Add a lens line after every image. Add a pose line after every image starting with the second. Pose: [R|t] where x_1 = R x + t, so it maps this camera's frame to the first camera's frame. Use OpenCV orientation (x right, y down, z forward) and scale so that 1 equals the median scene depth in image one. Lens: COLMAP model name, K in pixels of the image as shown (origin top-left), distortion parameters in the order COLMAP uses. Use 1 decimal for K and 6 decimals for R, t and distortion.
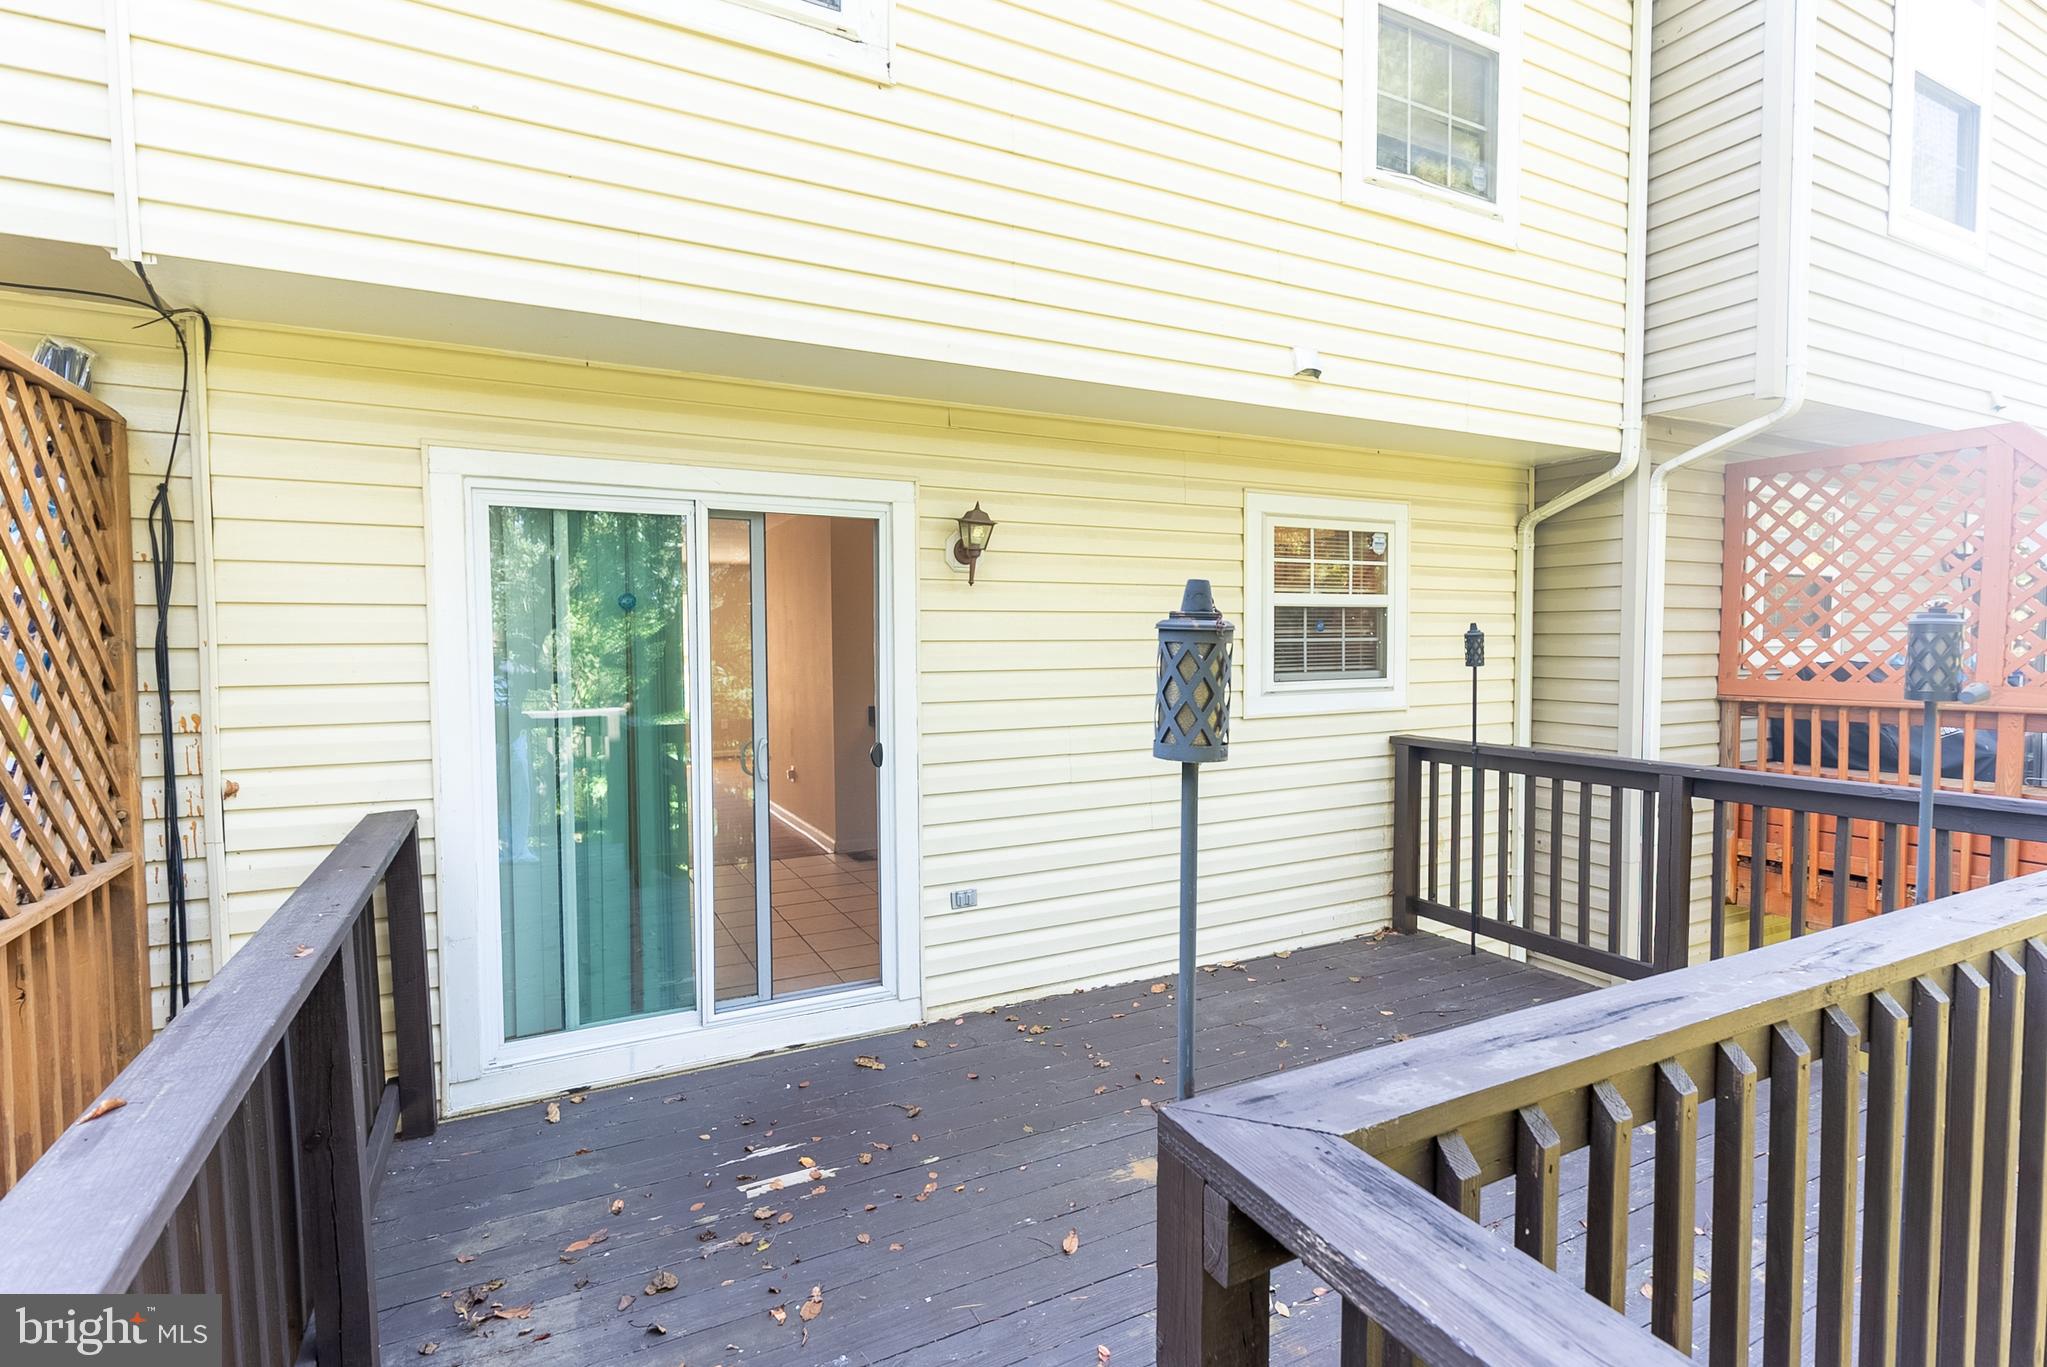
lens RADIAL K [[967.9, 0, 1045.5], [0, 967.9, 709.8], [0, 0, 1]] dist [-0.031204, 0.005426]
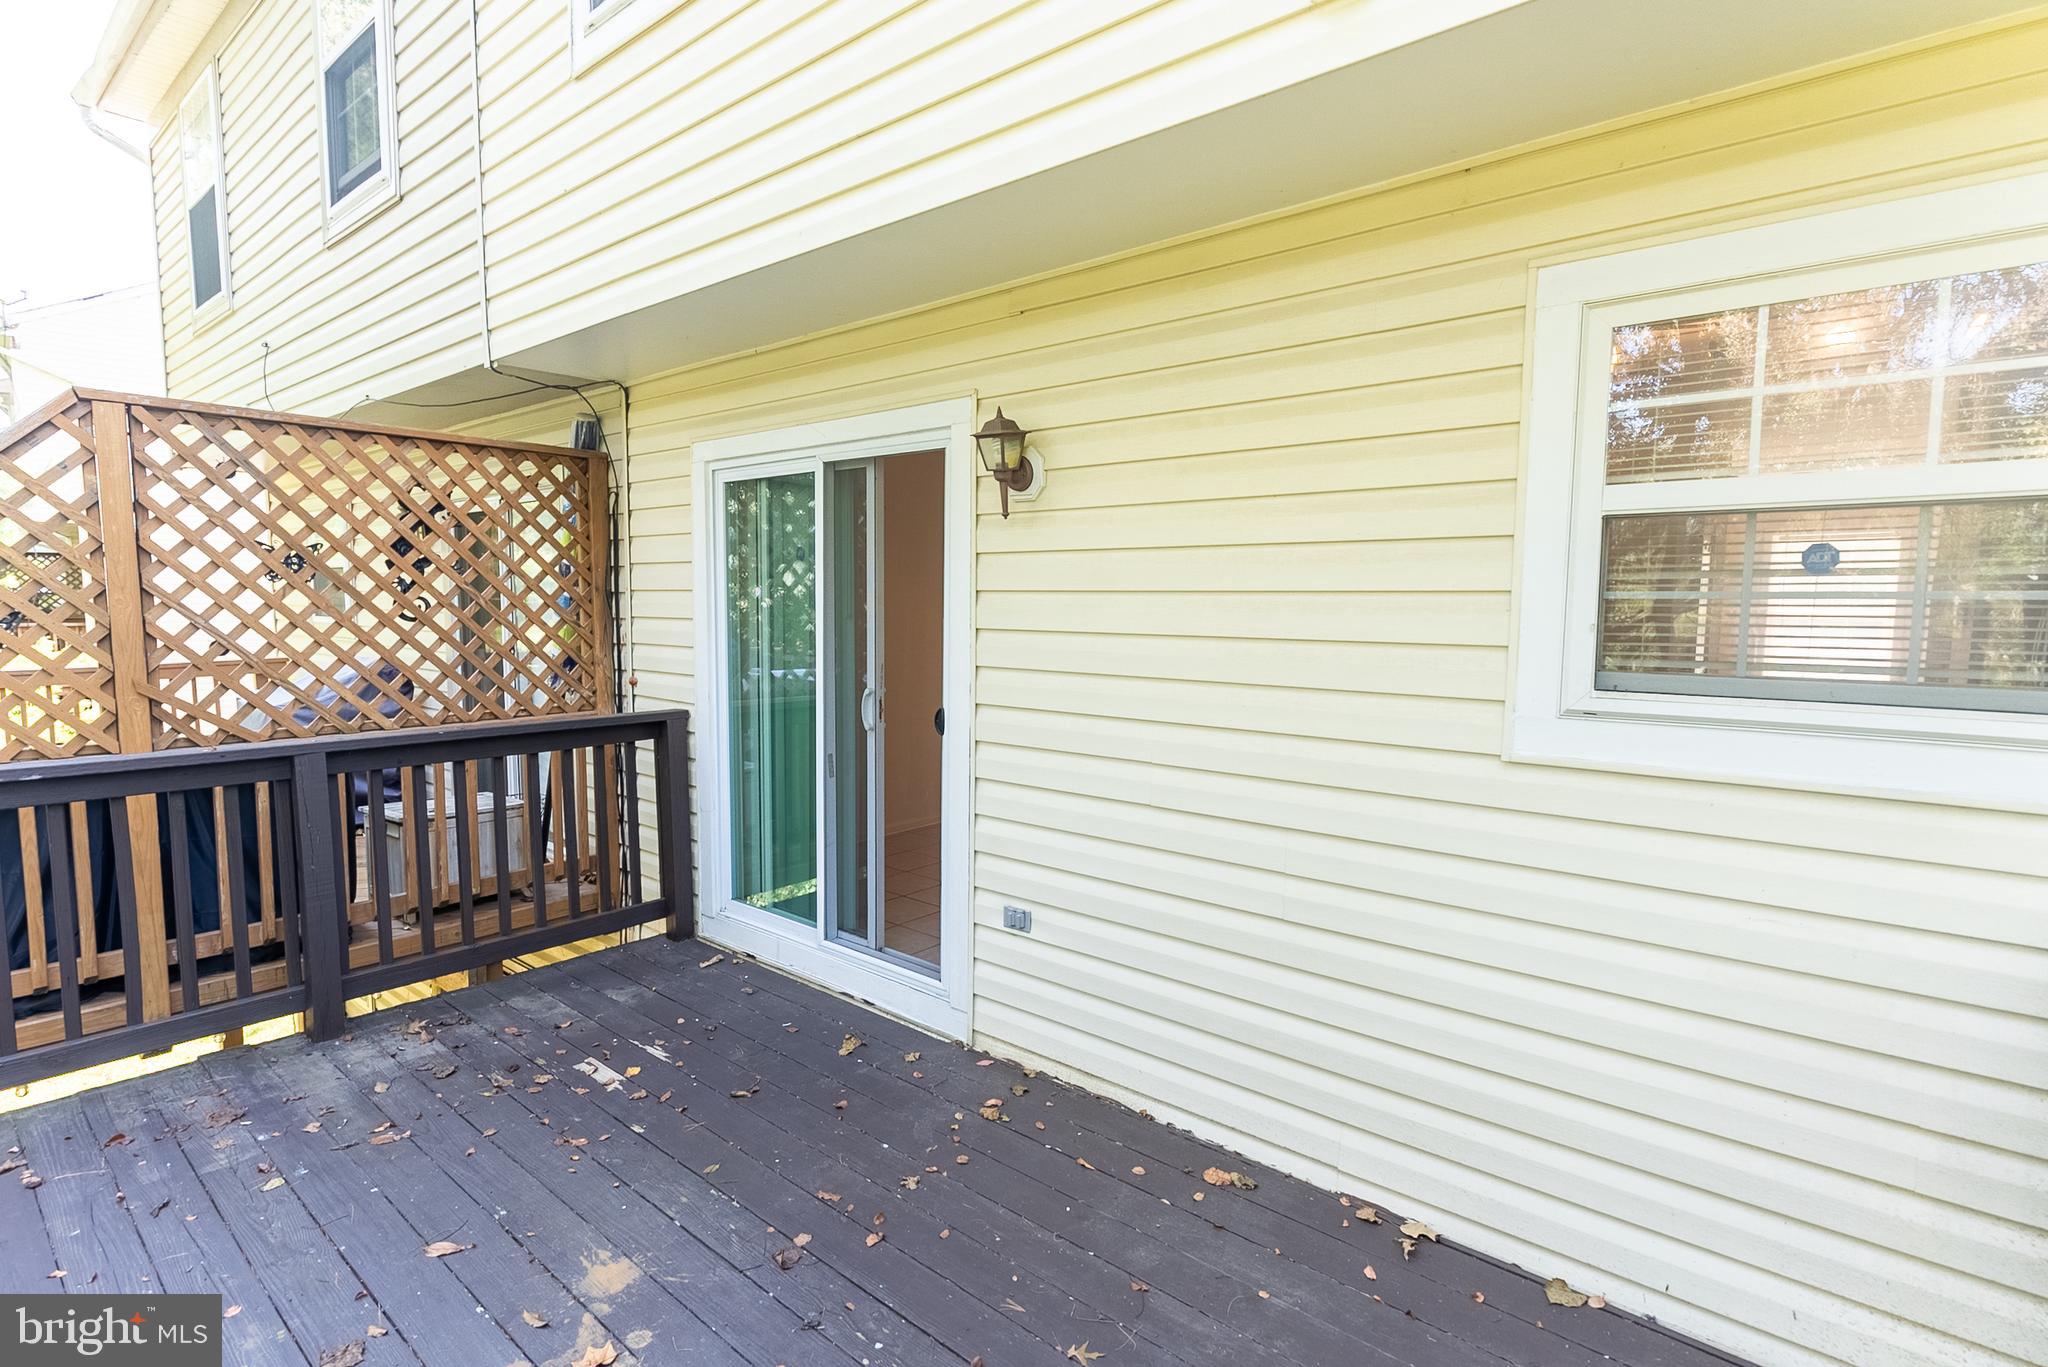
lens RADIAL K [[968.4, 0, 1021.2], [0, 968.4, 691.1], [0, 0, 1]] dist [-0.031204, 0.005426]
pose [[0.390439, 0.099357, -0.915251, 0.637950], [-0.069937, 0.994488, 0.078124, -0.052174], [0.917968, 0.033507, 0.395236, 0.705146]]
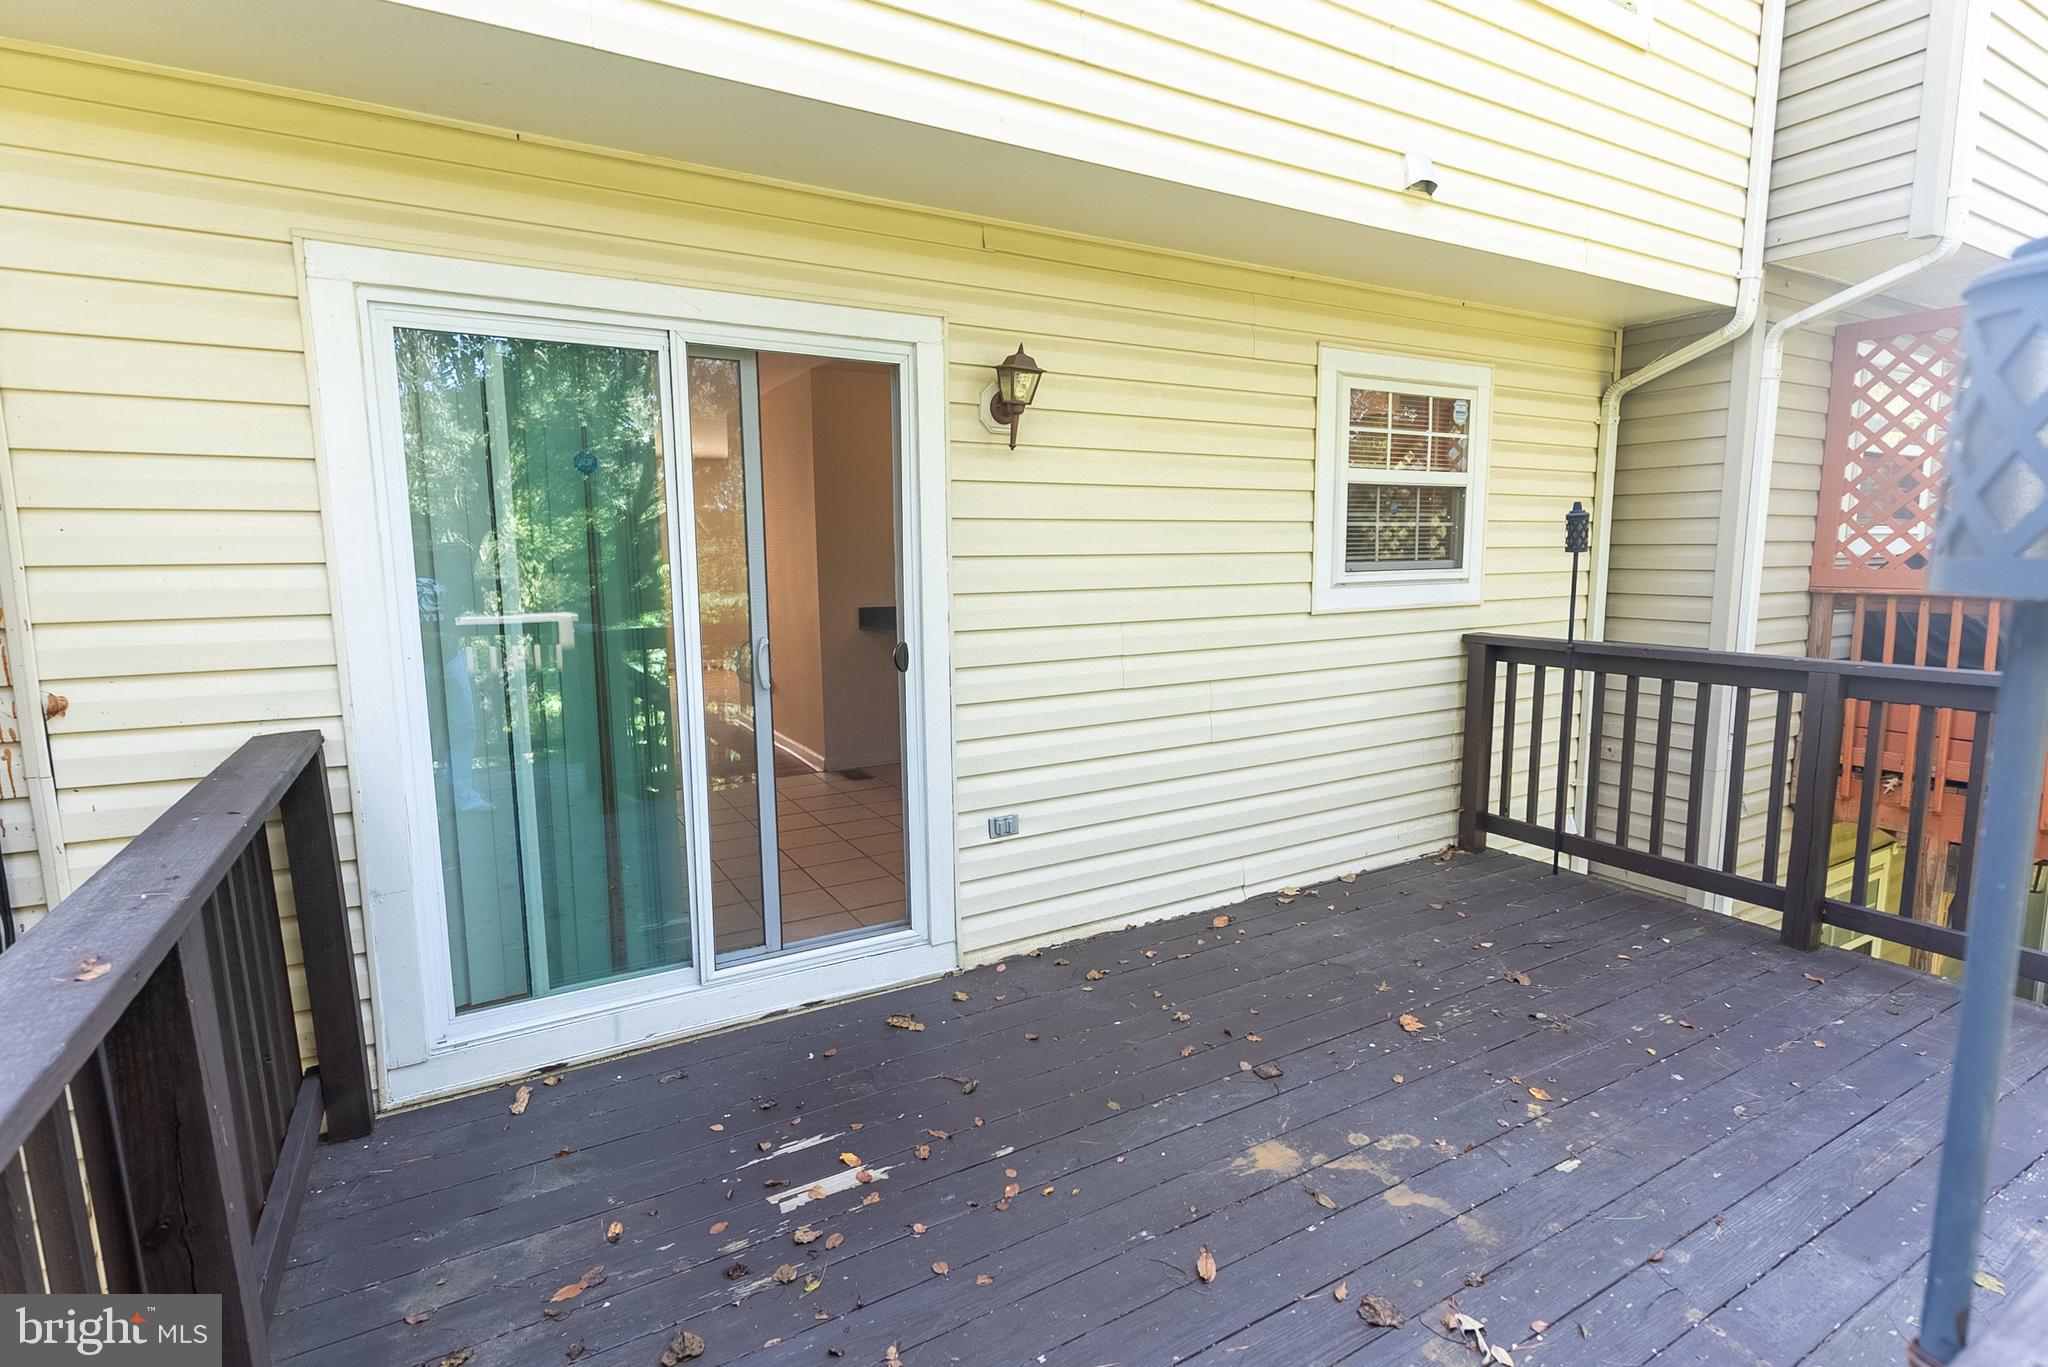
lens RADIAL K [[968.4, 0, 1053.2], [0, 968.4, 704.3], [0, 0, 1]] dist [-0.031204, 0.005426]
pose [[0.998700, -0.011151, 0.049739, -0.084261], [0.006895, 0.996364, 0.084916, 0.017932], [-0.050506, -0.084462, 0.995146, 0.164670]]
